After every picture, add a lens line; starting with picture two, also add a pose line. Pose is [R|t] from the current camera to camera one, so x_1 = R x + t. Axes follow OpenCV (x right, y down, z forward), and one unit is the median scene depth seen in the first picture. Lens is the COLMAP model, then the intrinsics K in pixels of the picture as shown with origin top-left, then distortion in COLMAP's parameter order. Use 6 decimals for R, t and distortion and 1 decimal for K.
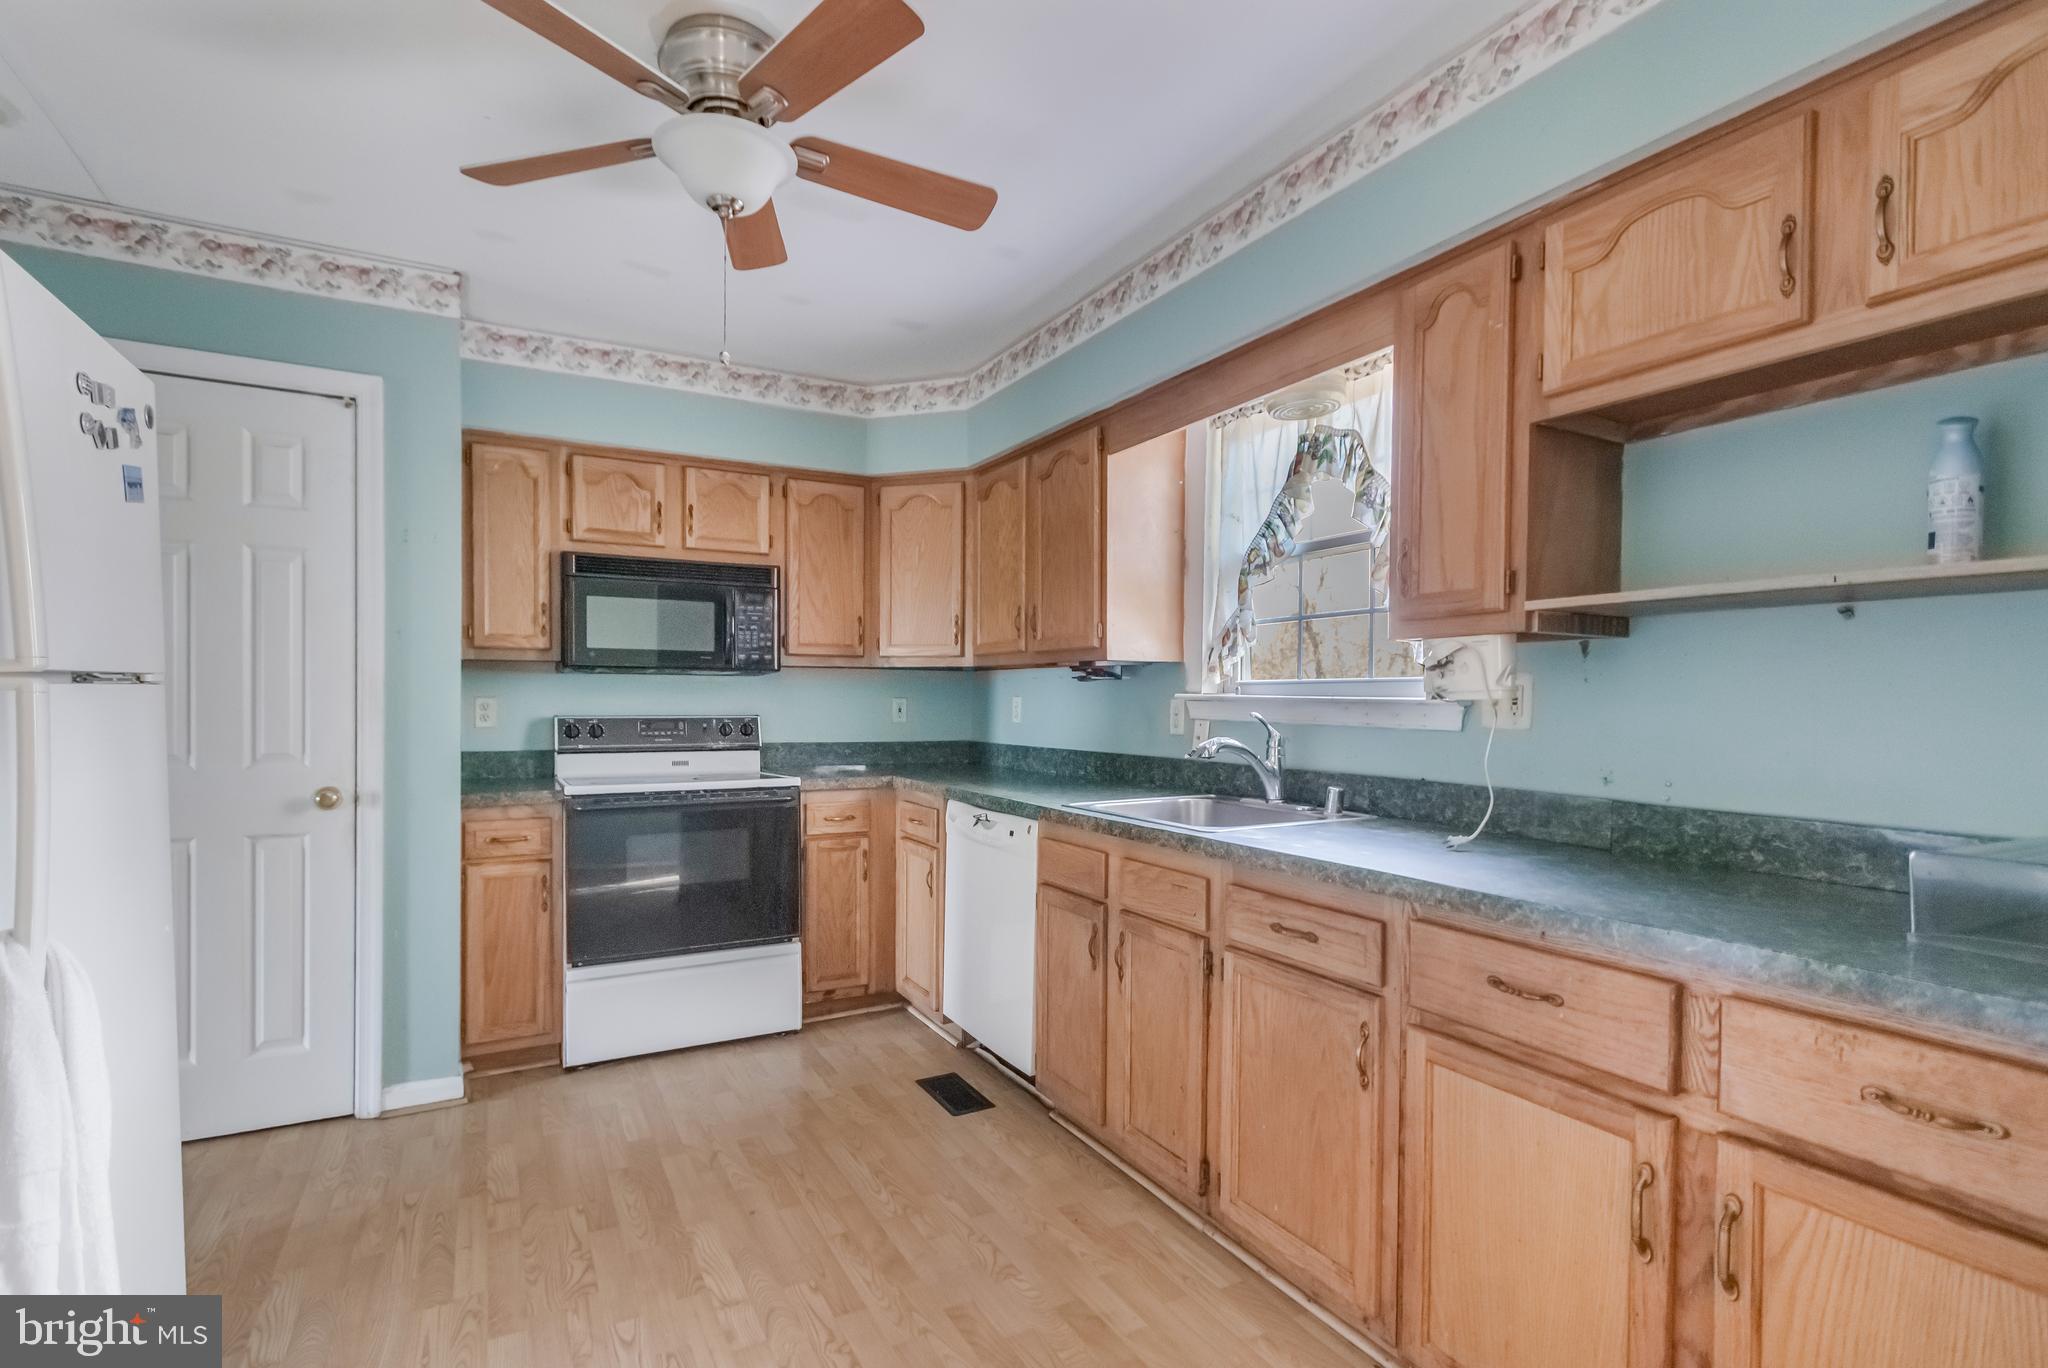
lens RADIAL K [[992.7, 0, 1019.9], [0, 992.7, 719.8], [0, 0, 1]] dist [0.018241, -0.000241]
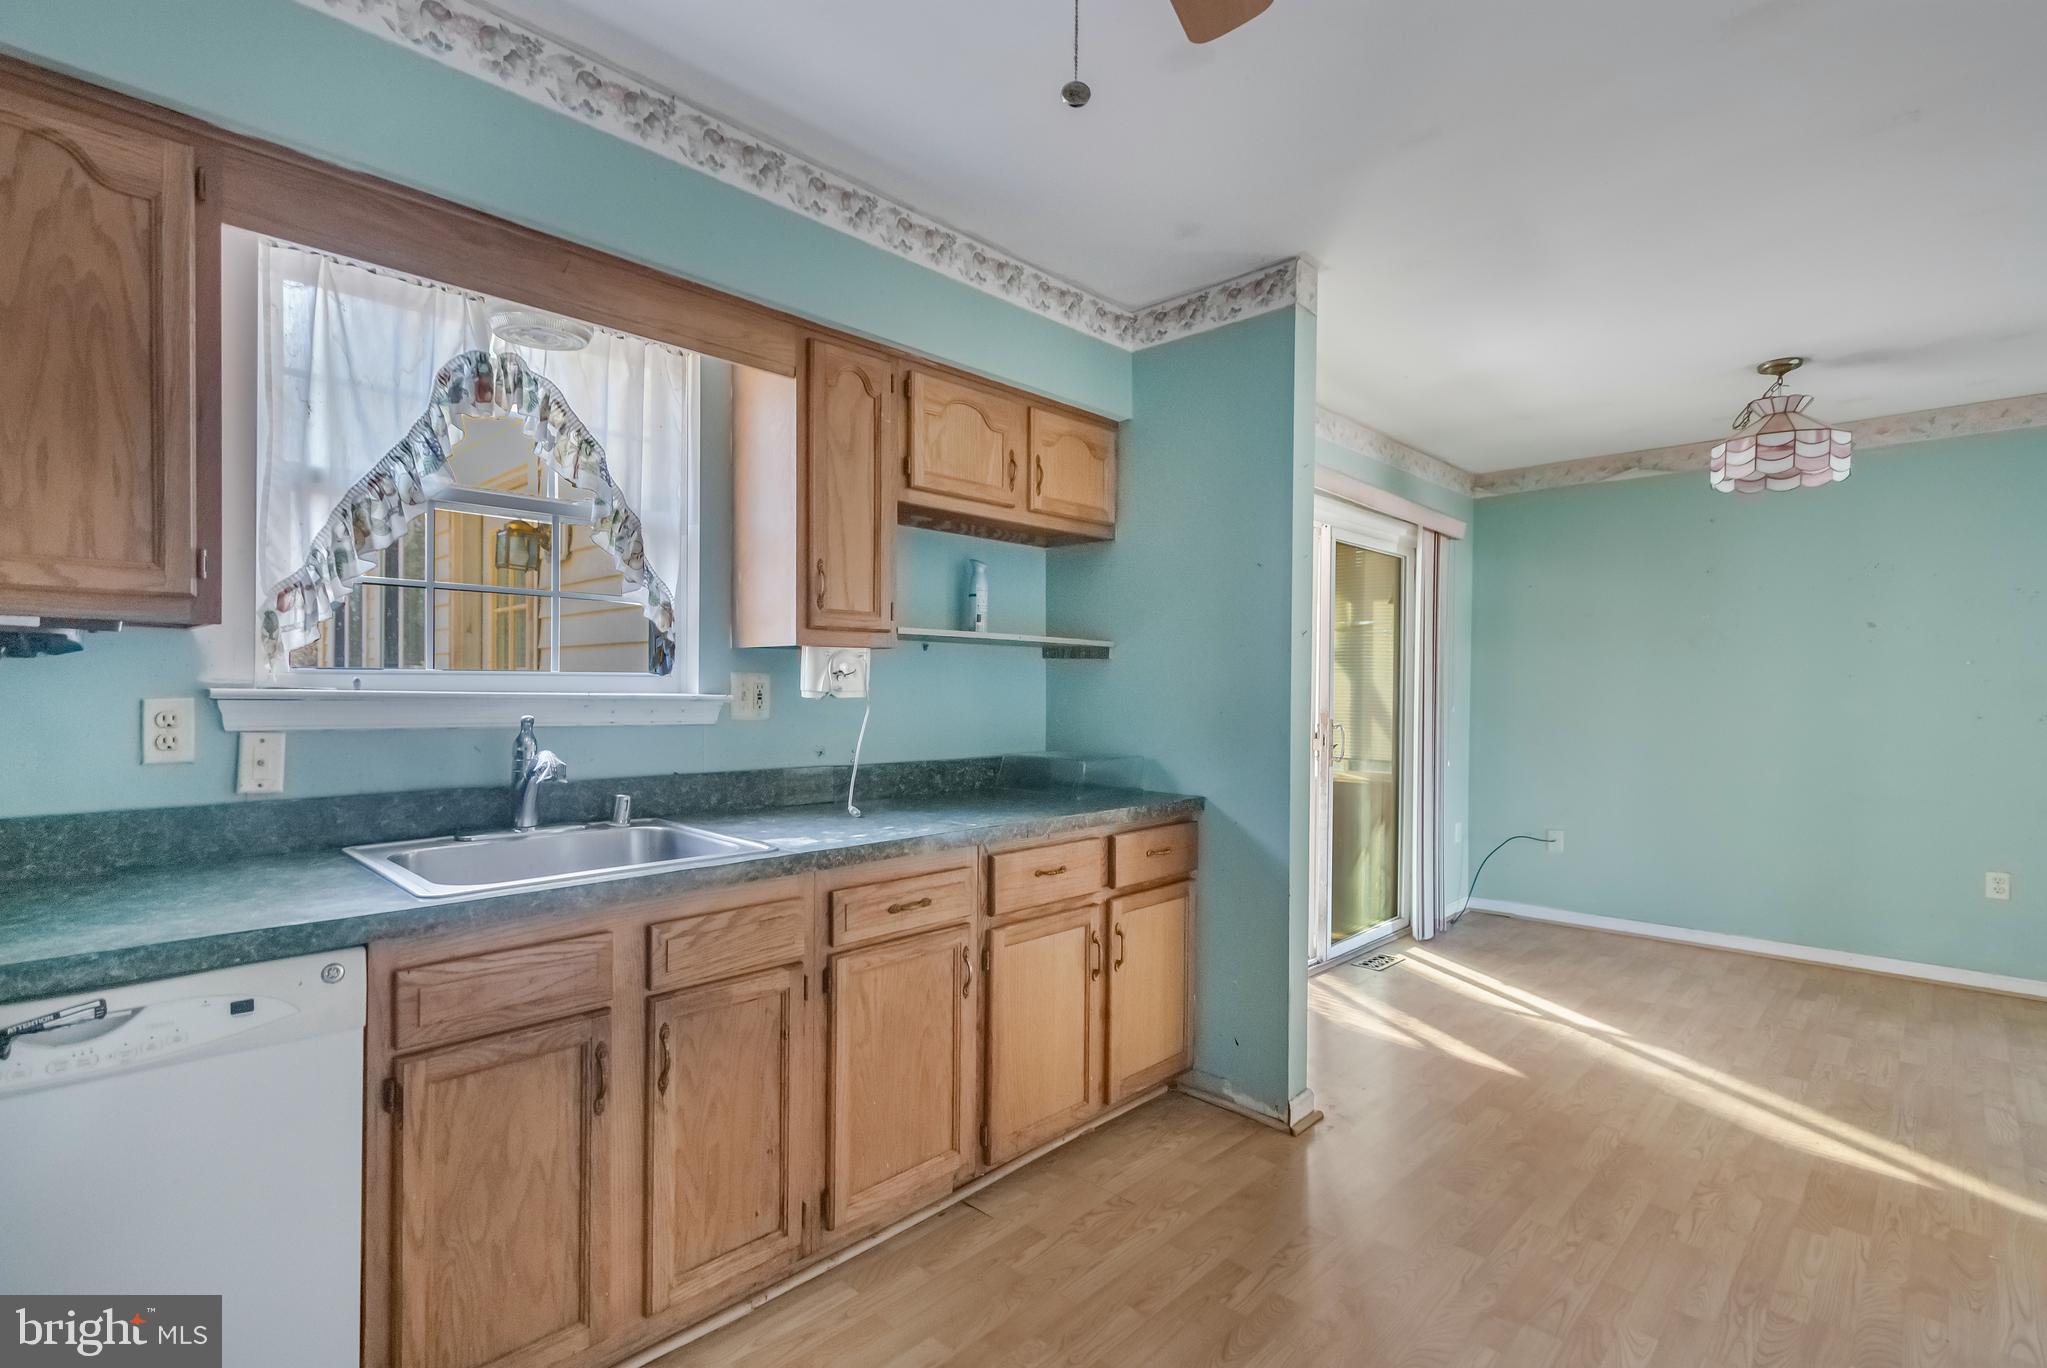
lens RADIAL K [[956.2, 0, 1003.9], [0, 956.2, 696.5], [0, 0, 1]] dist [0.001992, -0.000245]
pose [[-0.291783, -0.022299, 0.956225, -0.508850], [0.009132, 0.999618, 0.026098, -0.033537], [-0.956441, 0.016347, -0.291468, 0.776945]]
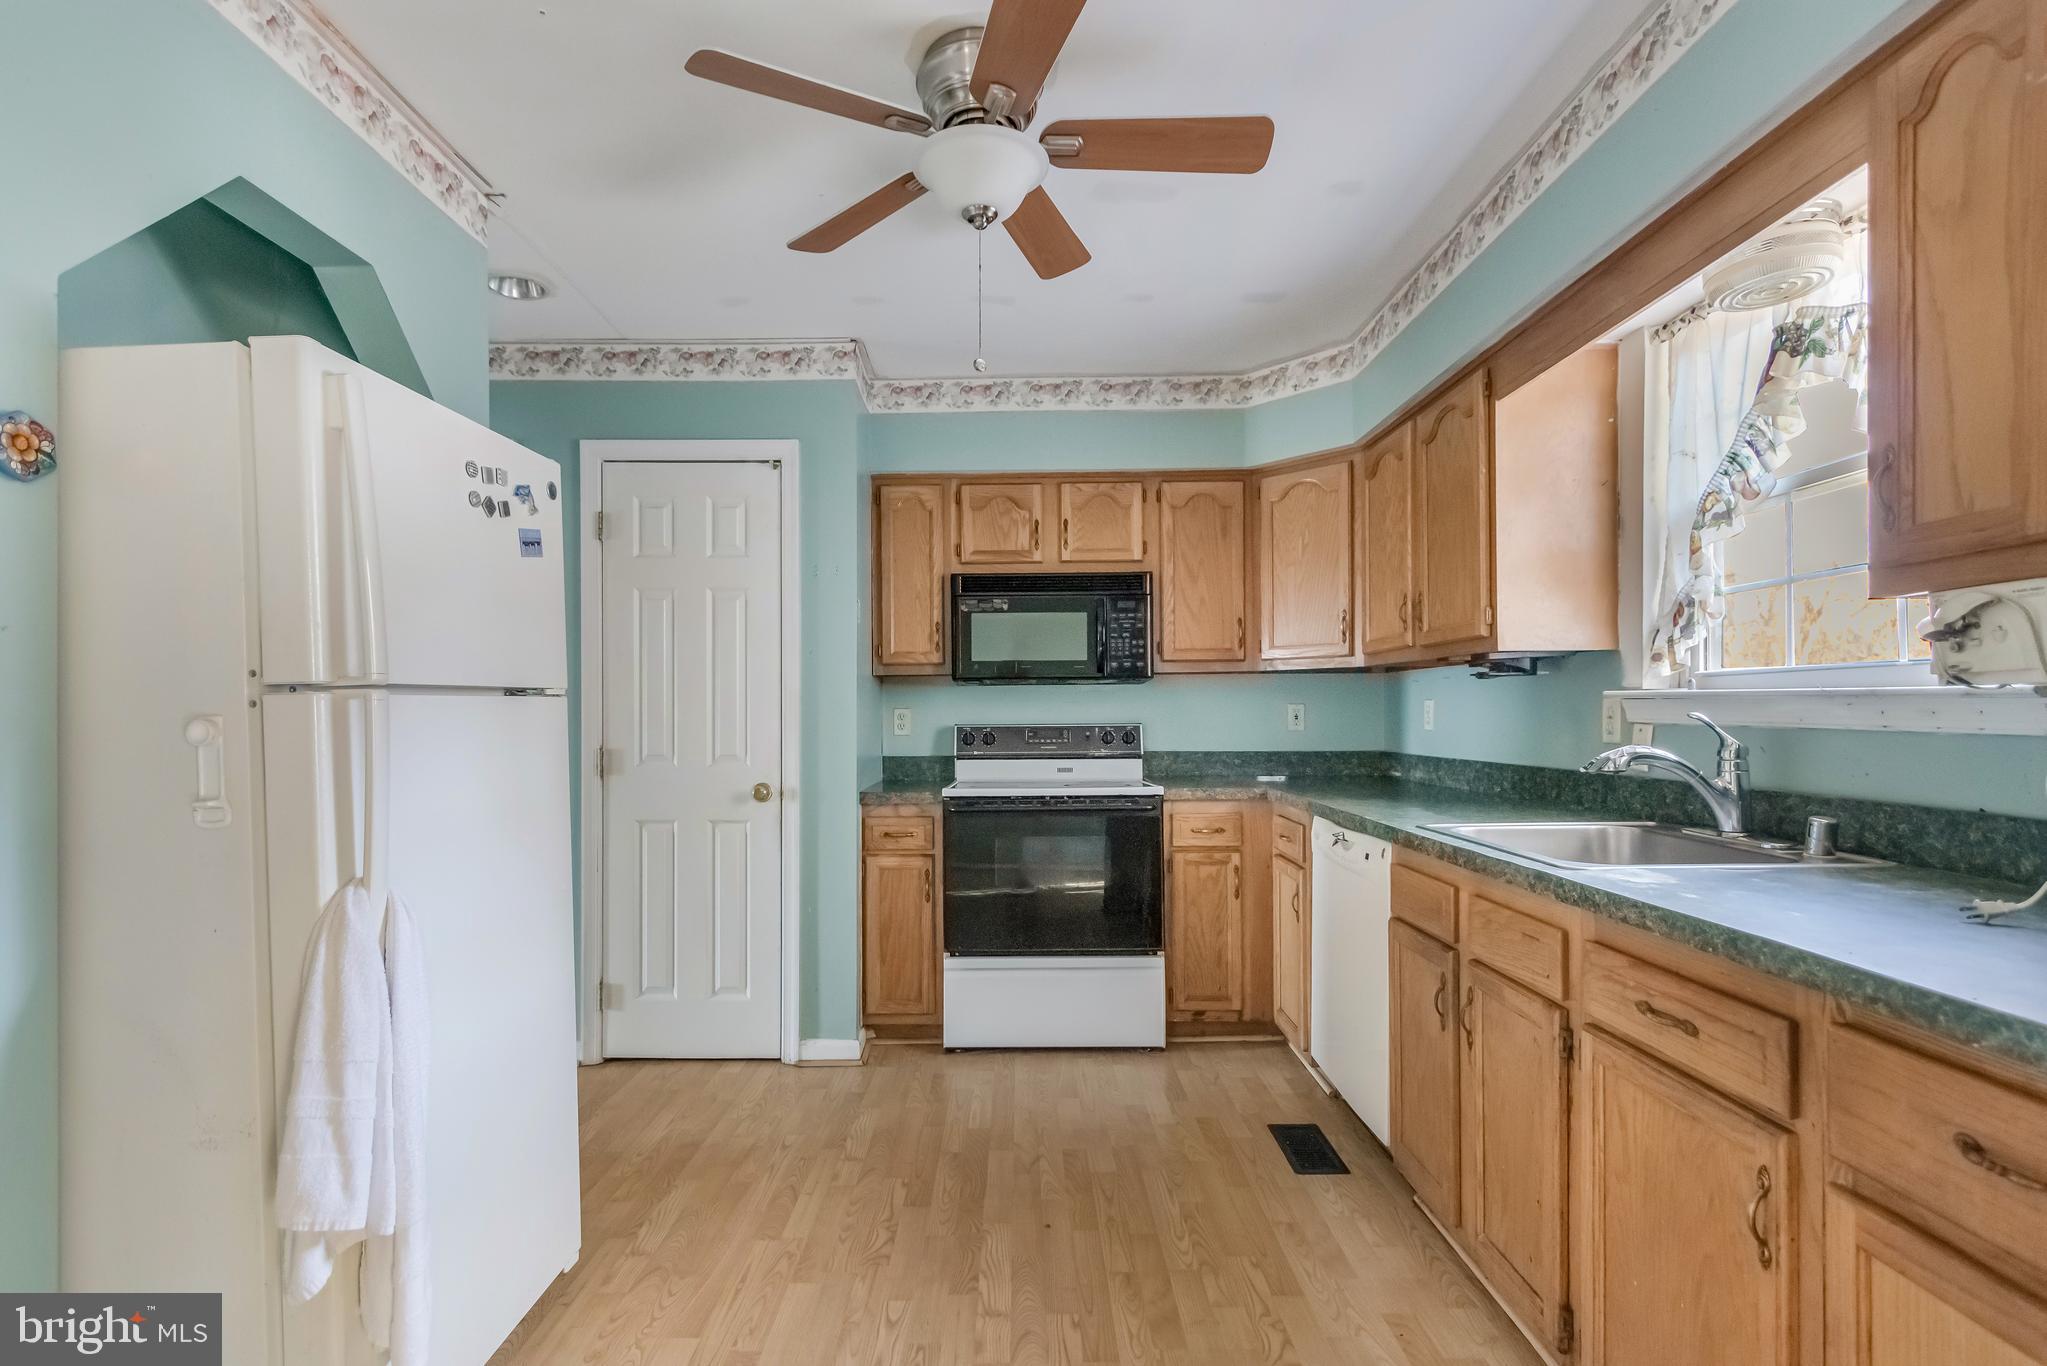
lens RADIAL K [[988.6, 0, 1001.4], [0, 988.6, 714.7], [0, 0, 1]] dist [0.017168, -0.005482]
pose [[0.869462, -0.010700, -0.493885, 0.138562], [0.001966, 0.999832, -0.018201, 0.006318], [0.493997, 0.014854, 0.869337, 0.093229]]
